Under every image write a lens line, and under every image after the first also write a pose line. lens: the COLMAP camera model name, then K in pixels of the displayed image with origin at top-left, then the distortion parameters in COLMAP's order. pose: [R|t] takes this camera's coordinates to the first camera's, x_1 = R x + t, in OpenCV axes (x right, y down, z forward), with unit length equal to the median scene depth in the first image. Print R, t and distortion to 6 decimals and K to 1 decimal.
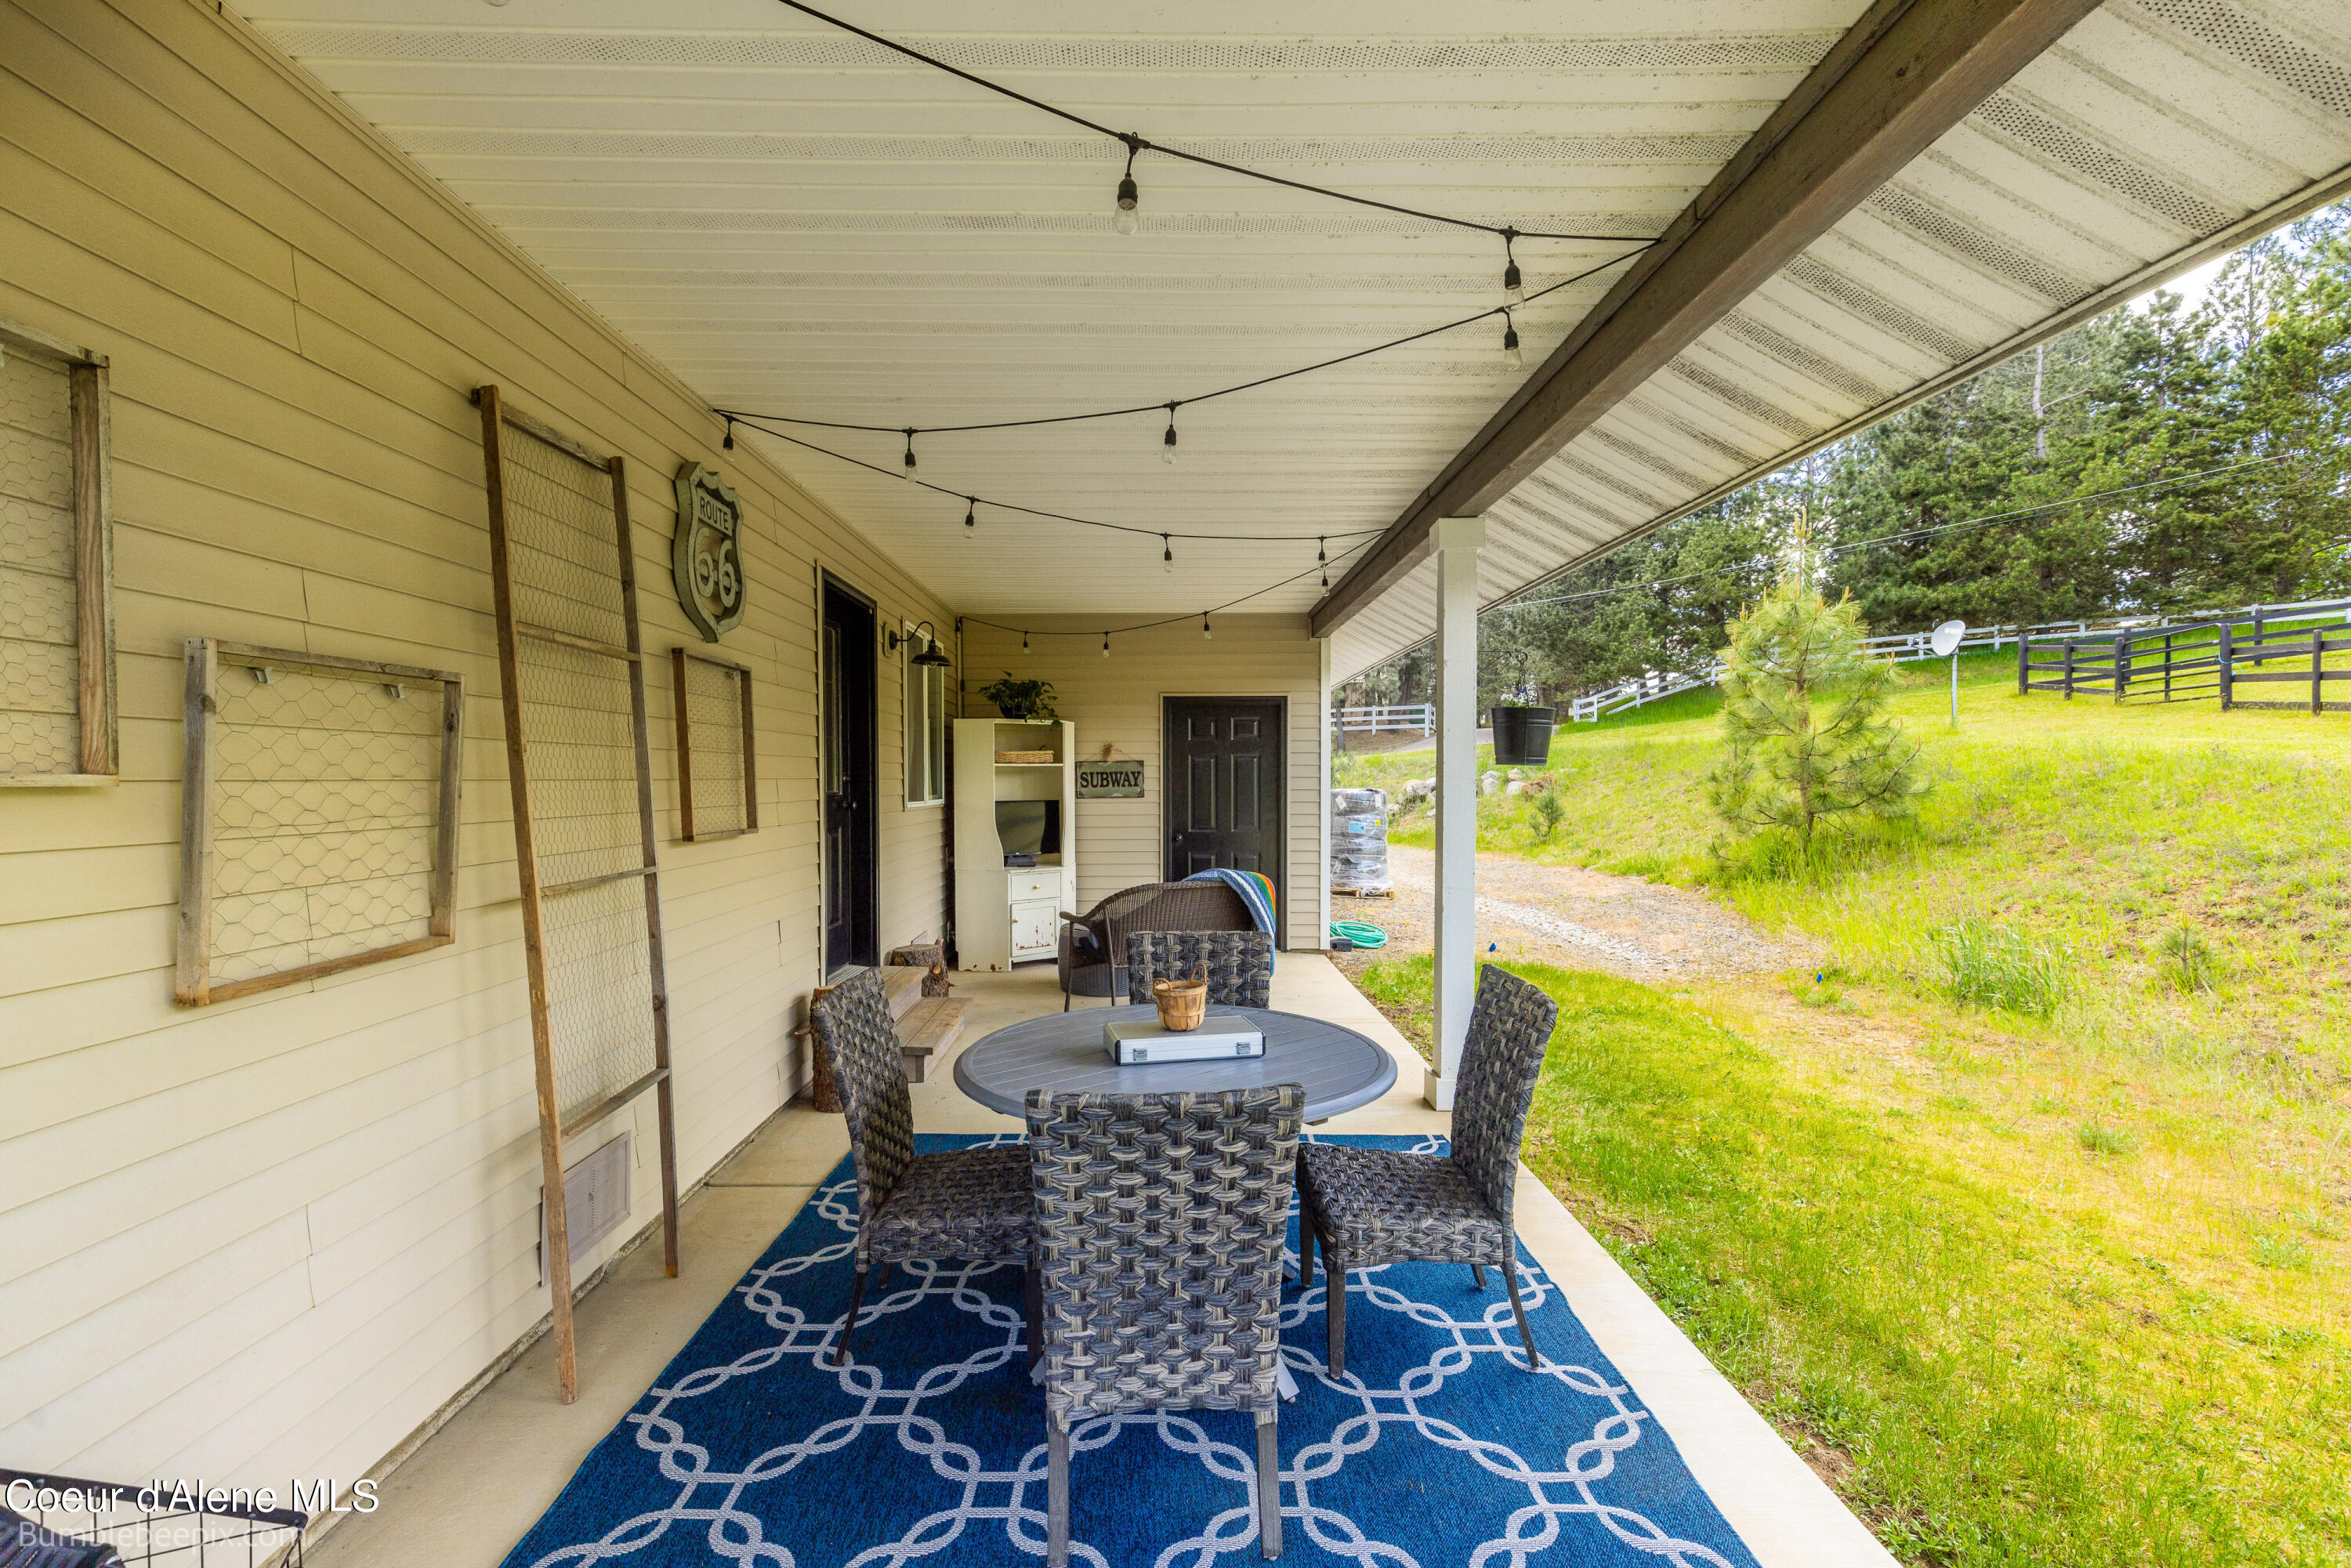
lens RADIAL K [[1061.8, 0, 1166.1], [0, 1061.8, 789.1], [0, 0, 1]] dist [0.008948, -0.001687]
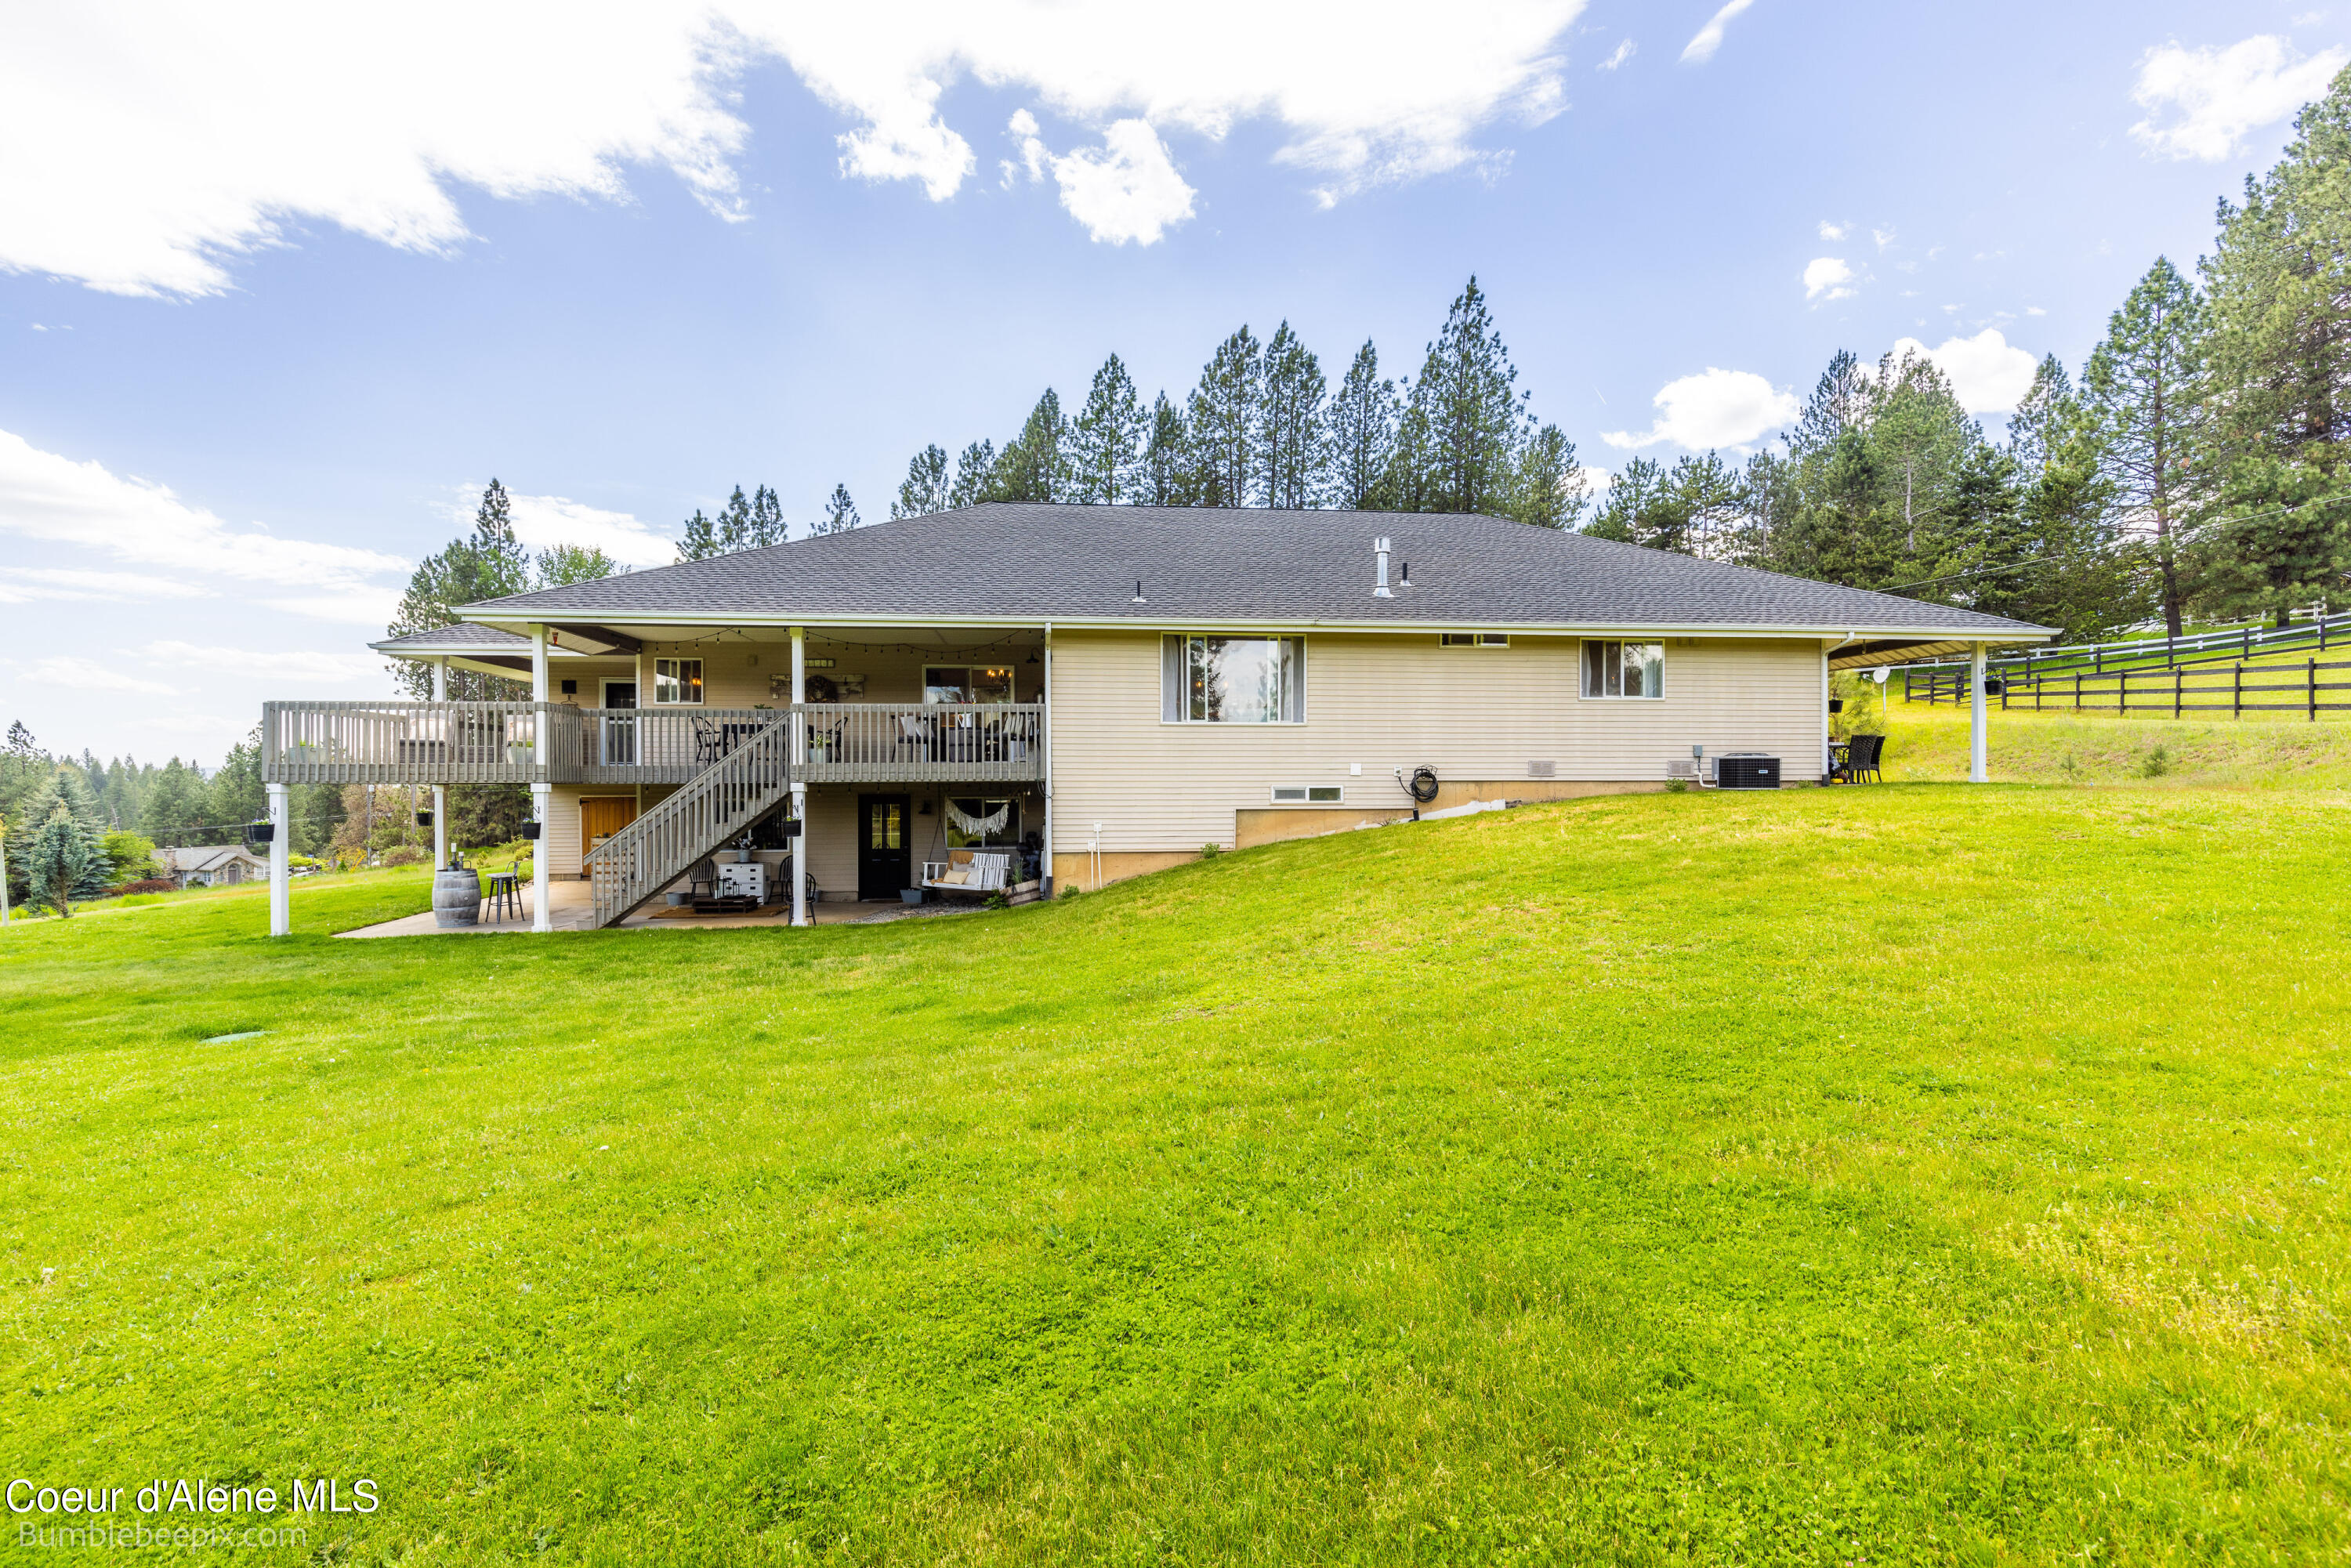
lens RADIAL K [[1061.8, 0, 1170.8], [0, 1061.8, 789.4], [0, 0, 1]] dist [0.008948, -0.001687]
pose [[0.996124, -0.002385, 0.087923, -1.004431], [0.003166, 0.999957, -0.008742, 0.118160], [-0.087898, 0.008987, 0.996089, -1.149098]]
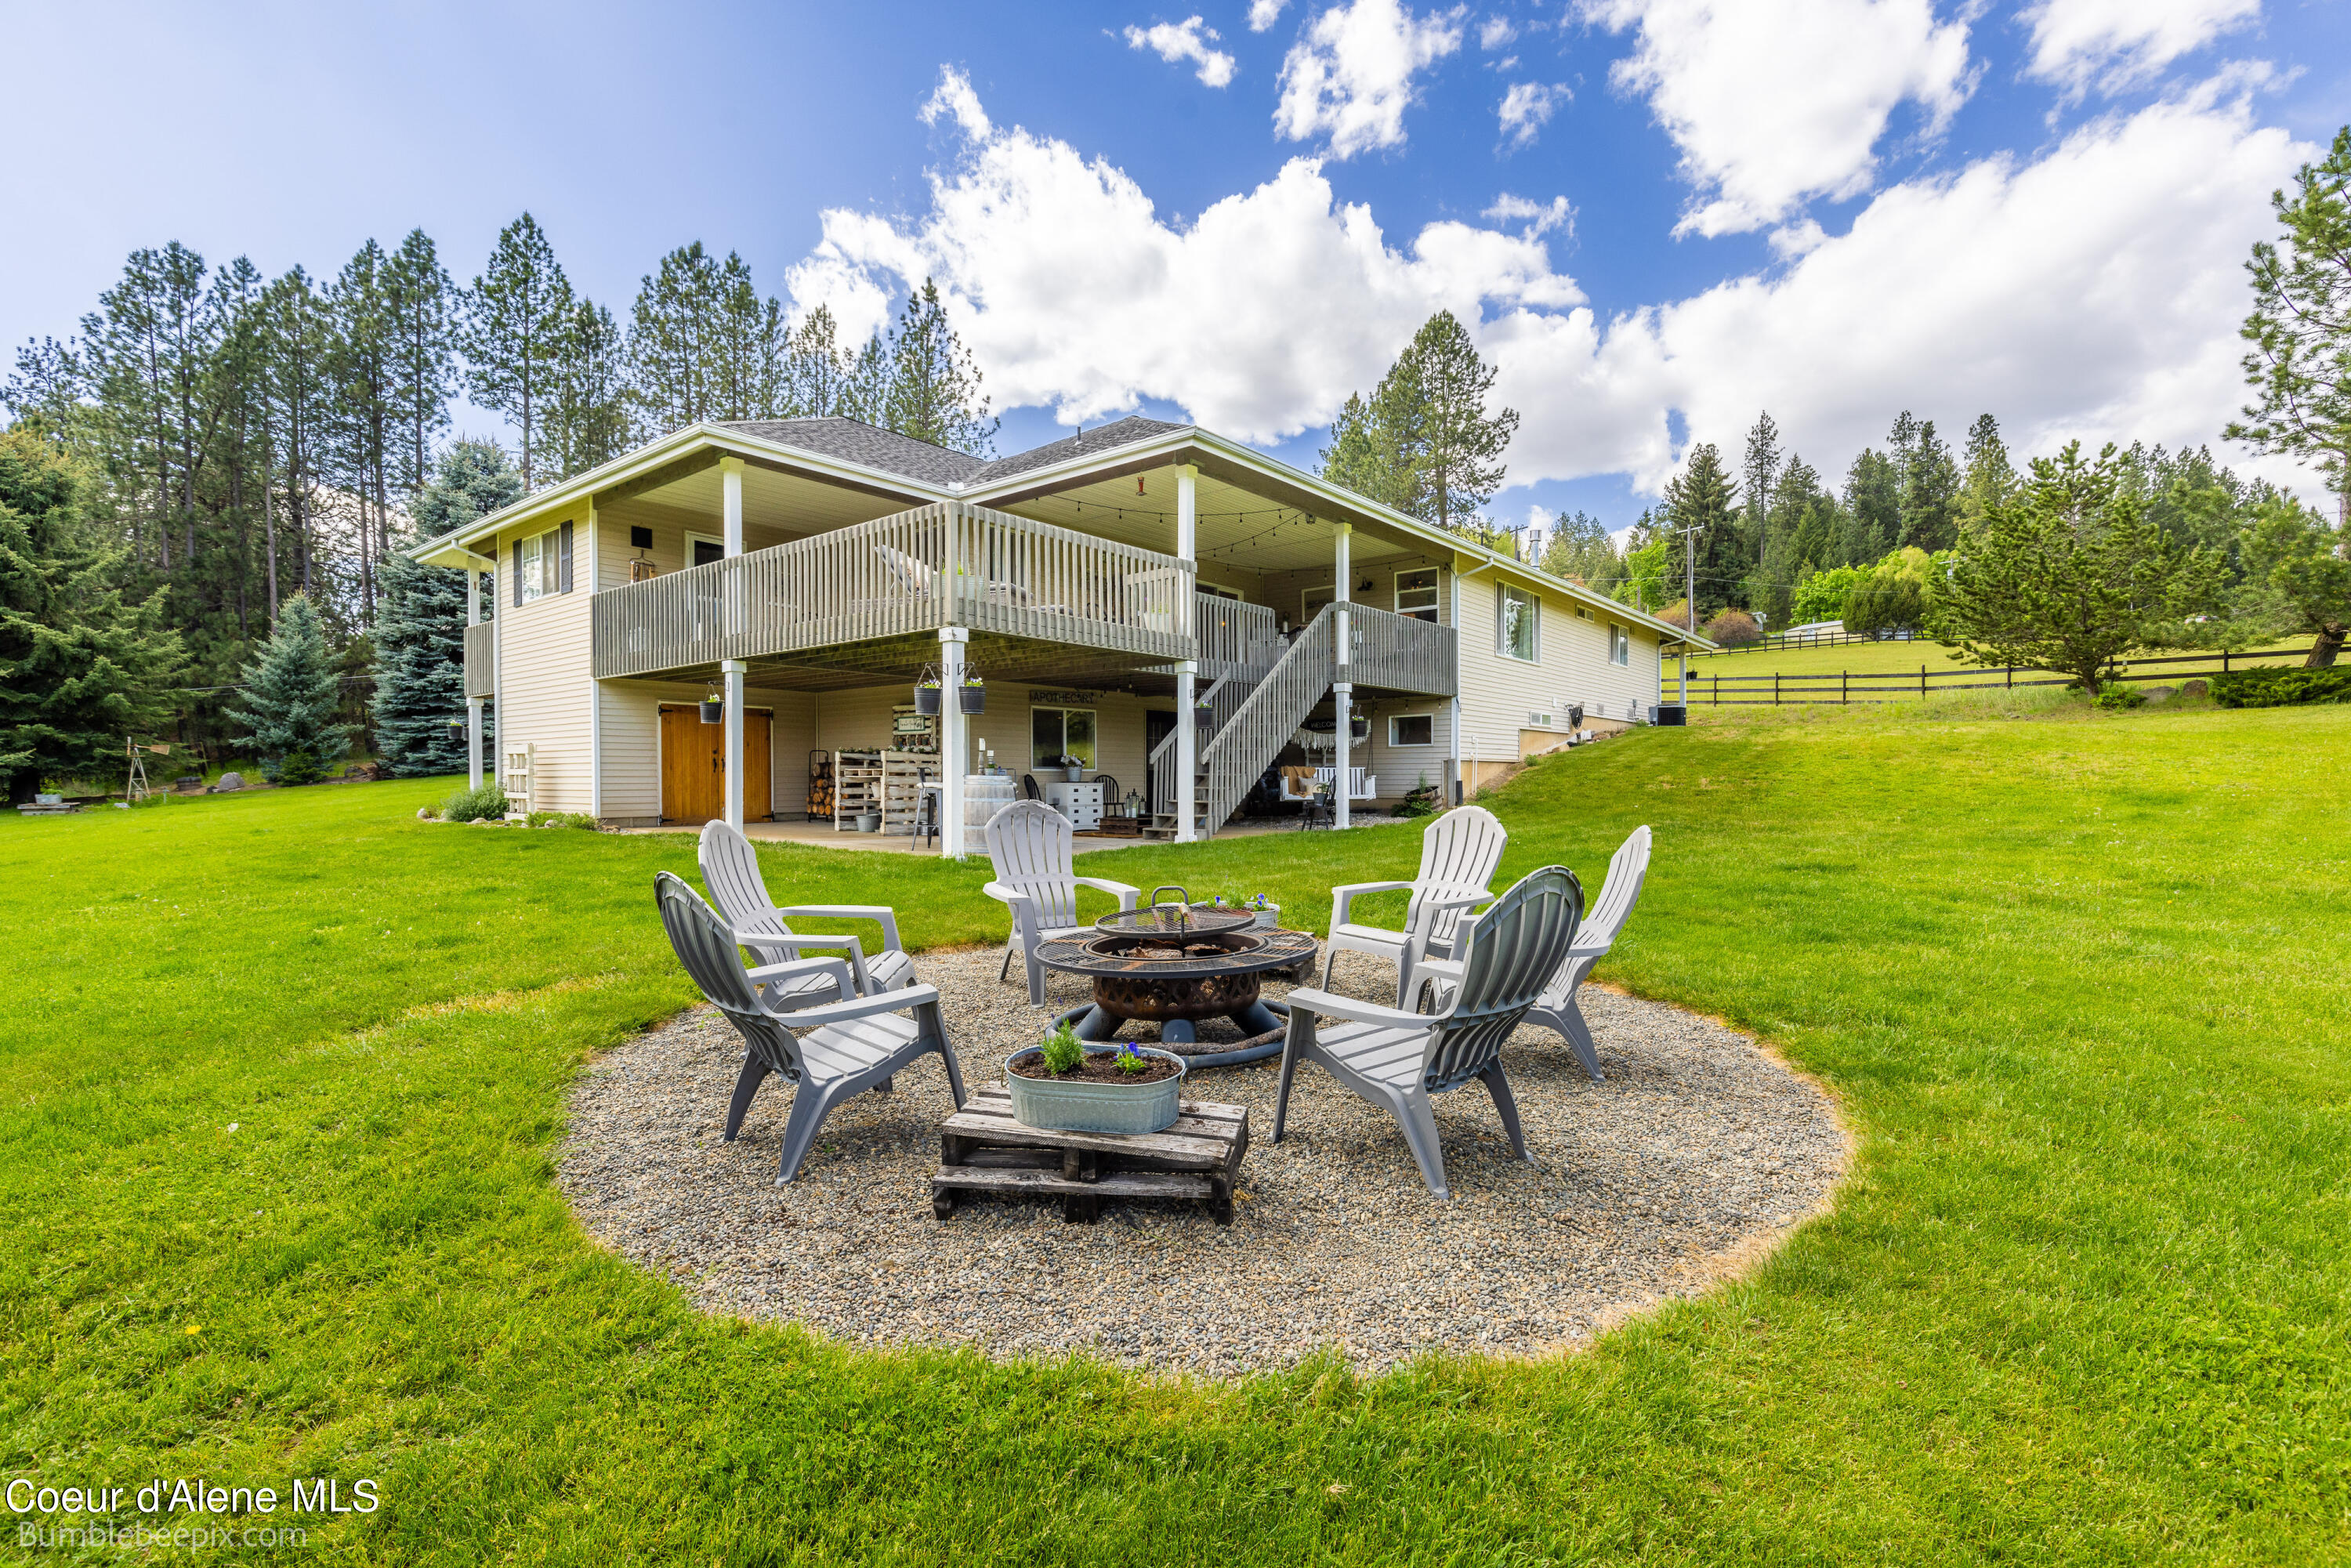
lens RADIAL K [[1061.8, 0, 1171.4], [0, 1061.8, 749.8], [0, 0, 1]] dist [0.008948, -0.001687]
pose [[0.646241, 0.021117, 0.762841, -2.276033], [0.011467, 0.999236, -0.037375, 0.210618], [-0.763047, 0.032901, 0.645505, -0.548268]]
